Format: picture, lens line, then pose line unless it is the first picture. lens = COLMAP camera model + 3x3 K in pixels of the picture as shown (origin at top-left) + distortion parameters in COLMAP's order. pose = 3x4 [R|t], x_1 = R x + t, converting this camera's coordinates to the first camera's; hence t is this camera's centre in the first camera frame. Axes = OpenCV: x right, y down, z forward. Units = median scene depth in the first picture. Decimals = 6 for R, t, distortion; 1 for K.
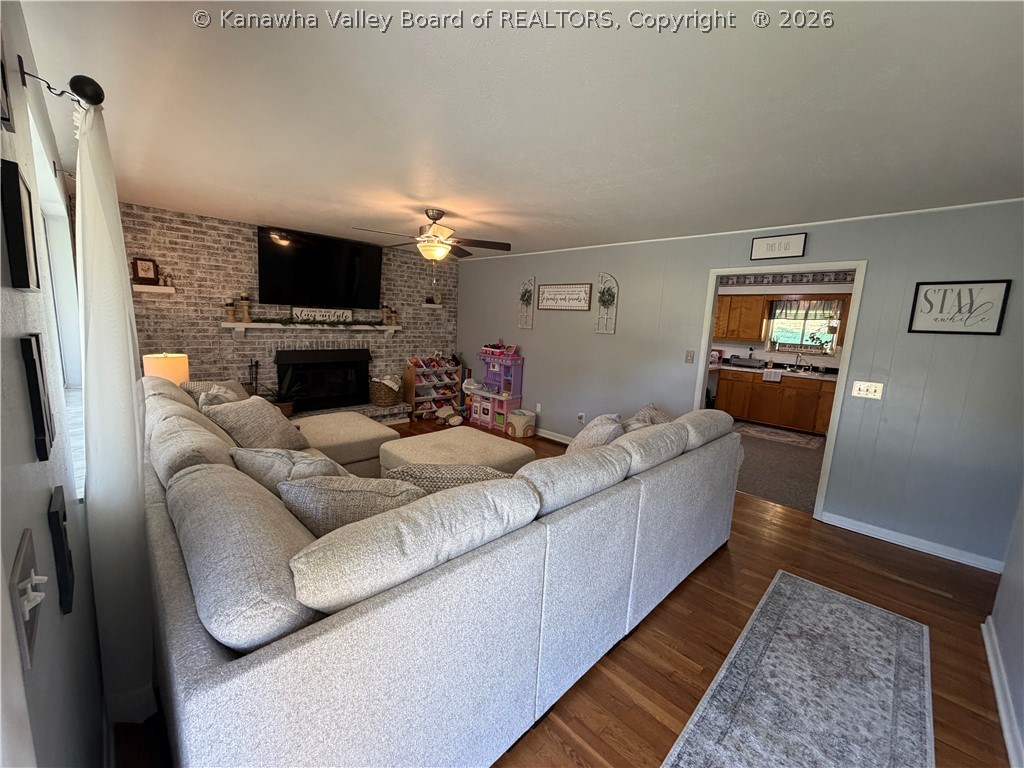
lens RADIAL K [[410.8, 0, 508.1], [0, 410.8, 383.2], [0, 0, 1]] dist [0.000819, 0.000074]
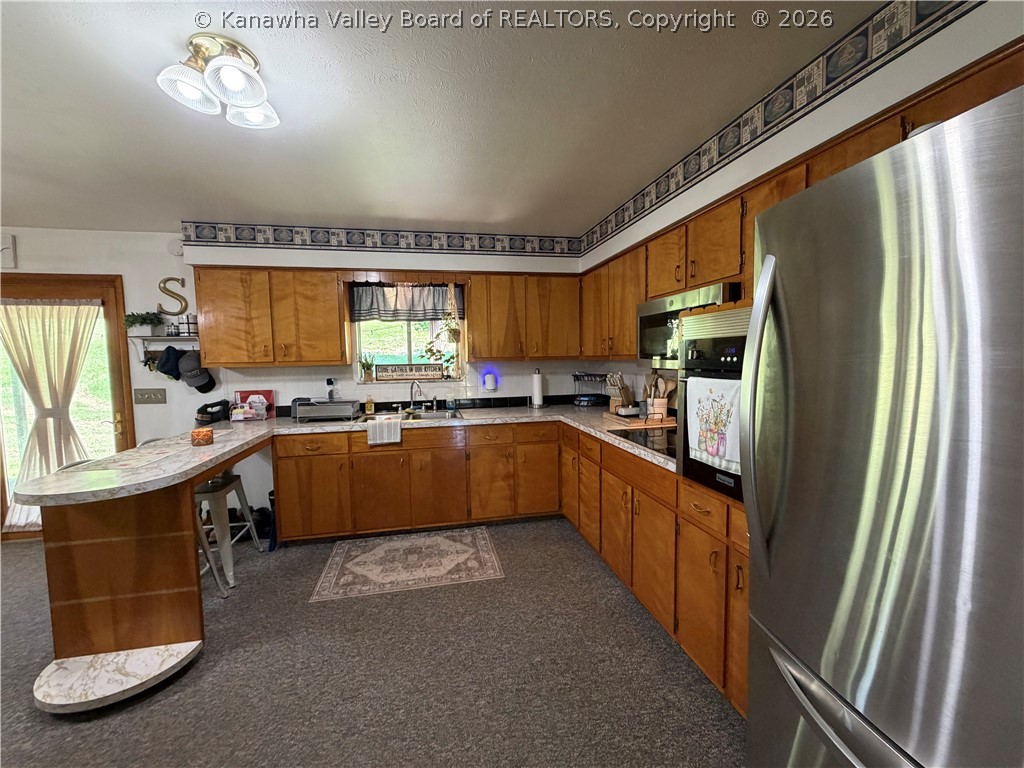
lens RADIAL K [[410.8, 0, 509.1], [0, 410.8, 385.9], [0, 0, 1]] dist [0.000819, 0.000074]
pose [[0.548320, -0.115323, 0.828279, 0.308871], [0.171207, 0.984948, 0.023798, -0.054676], [-0.818556, 0.128758, 0.559810, 0.564577]]
